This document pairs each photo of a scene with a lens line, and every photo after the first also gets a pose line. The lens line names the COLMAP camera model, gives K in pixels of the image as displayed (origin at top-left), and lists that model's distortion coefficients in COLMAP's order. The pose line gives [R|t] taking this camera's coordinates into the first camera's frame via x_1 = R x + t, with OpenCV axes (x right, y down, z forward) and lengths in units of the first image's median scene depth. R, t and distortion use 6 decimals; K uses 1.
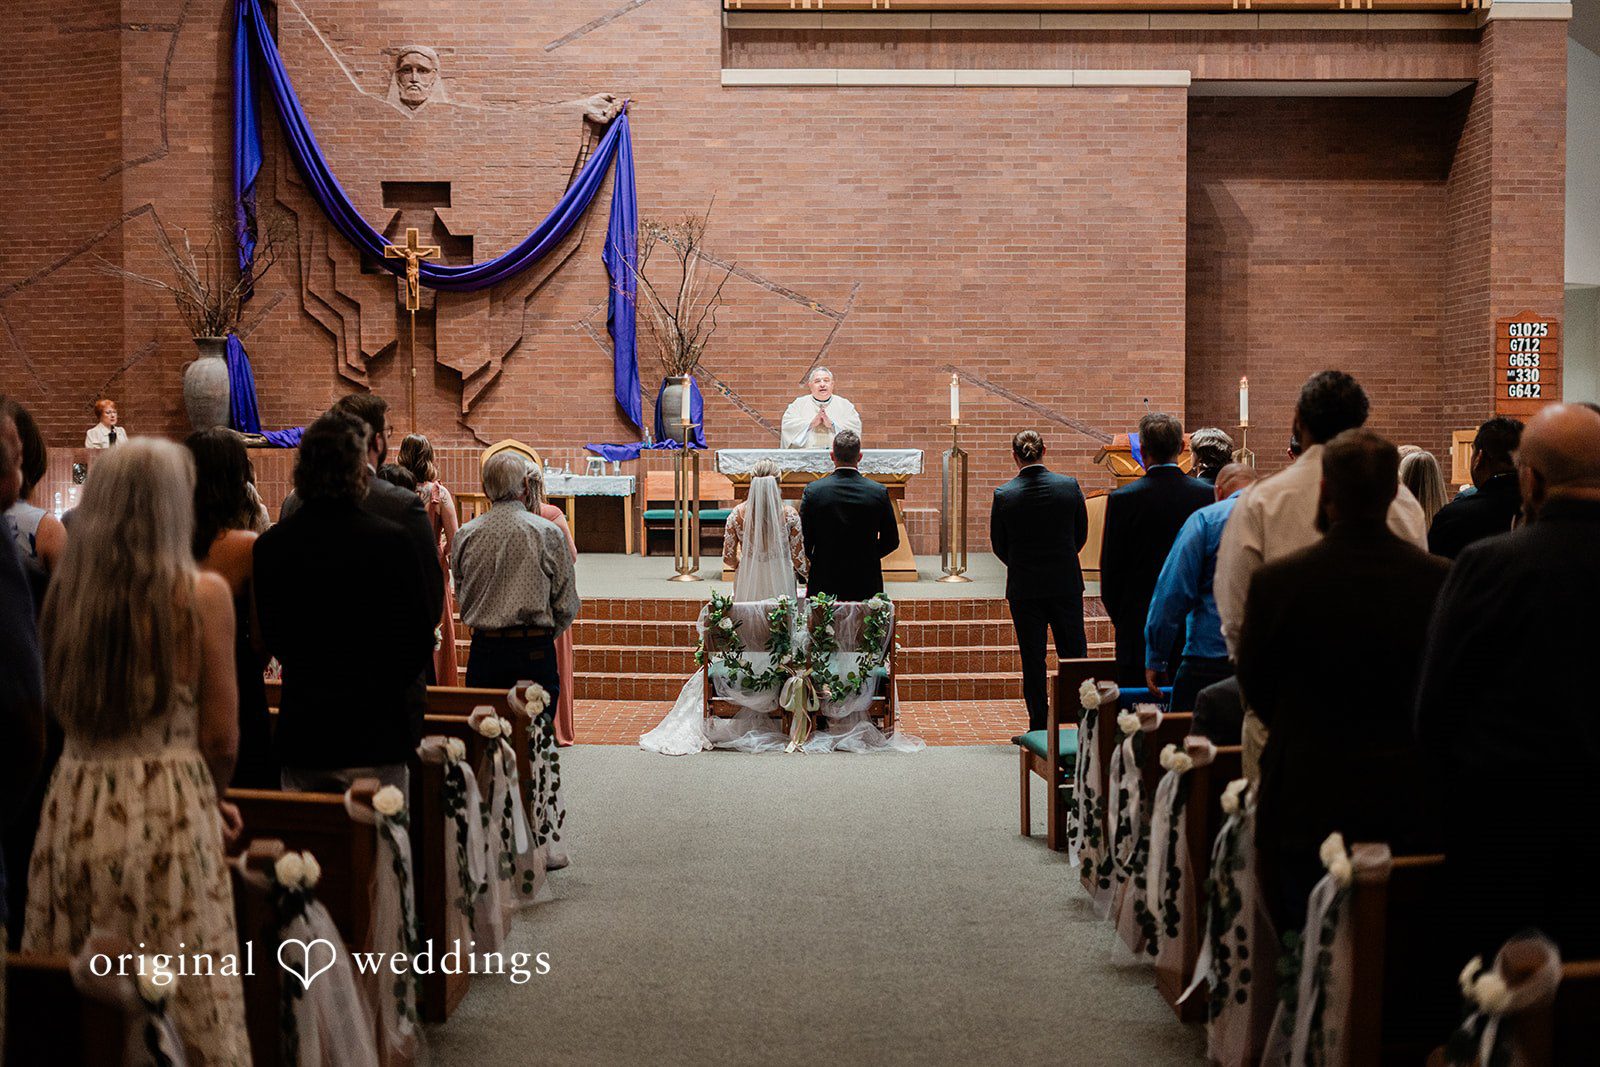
lens RADIAL K [[3106.9, 0, 800.0], [0, 3106.9, 533.5], [0, 0, 1]] dist [0.015392, -0.024652]
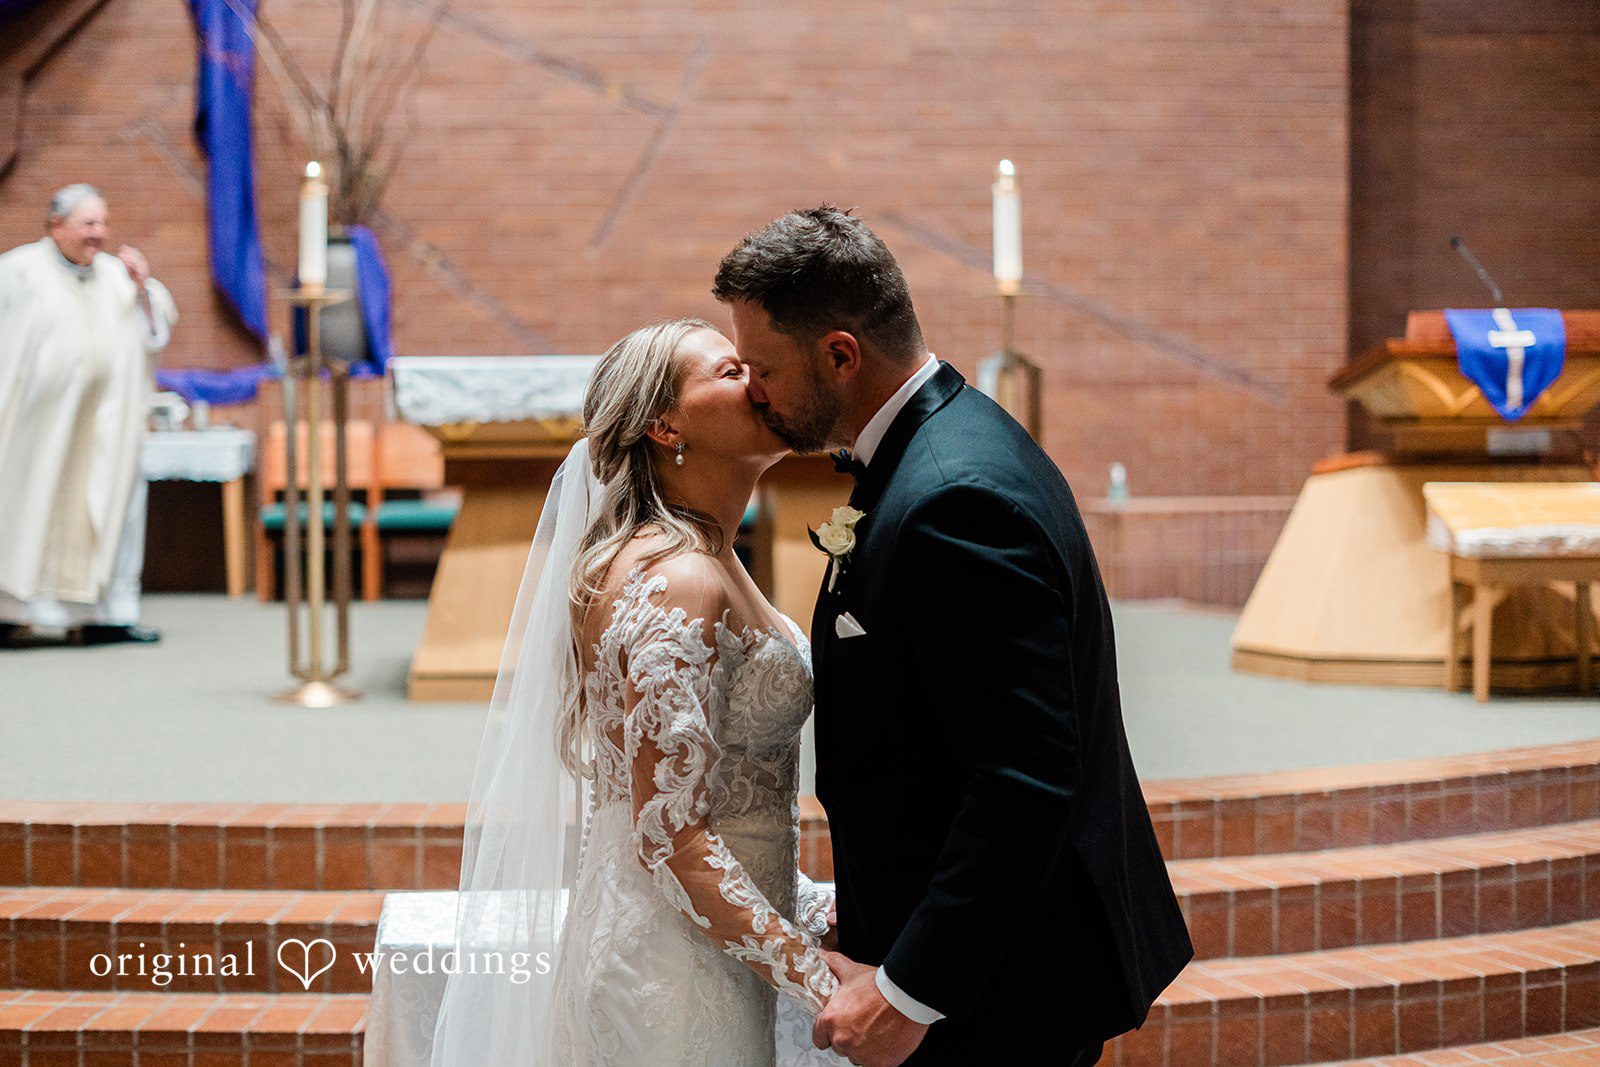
lens RADIAL K [[3106.9, 0, 800.0], [0, 3106.9, 533.5], [0, 0, 1]] dist [0.015392, -0.024652]
pose [[0.996788, -0.010090, 0.079447, -0.006256], [0.009295, 0.999903, 0.010379, -0.007466], [-0.079544, -0.009607, 0.996785, 0.505034]]
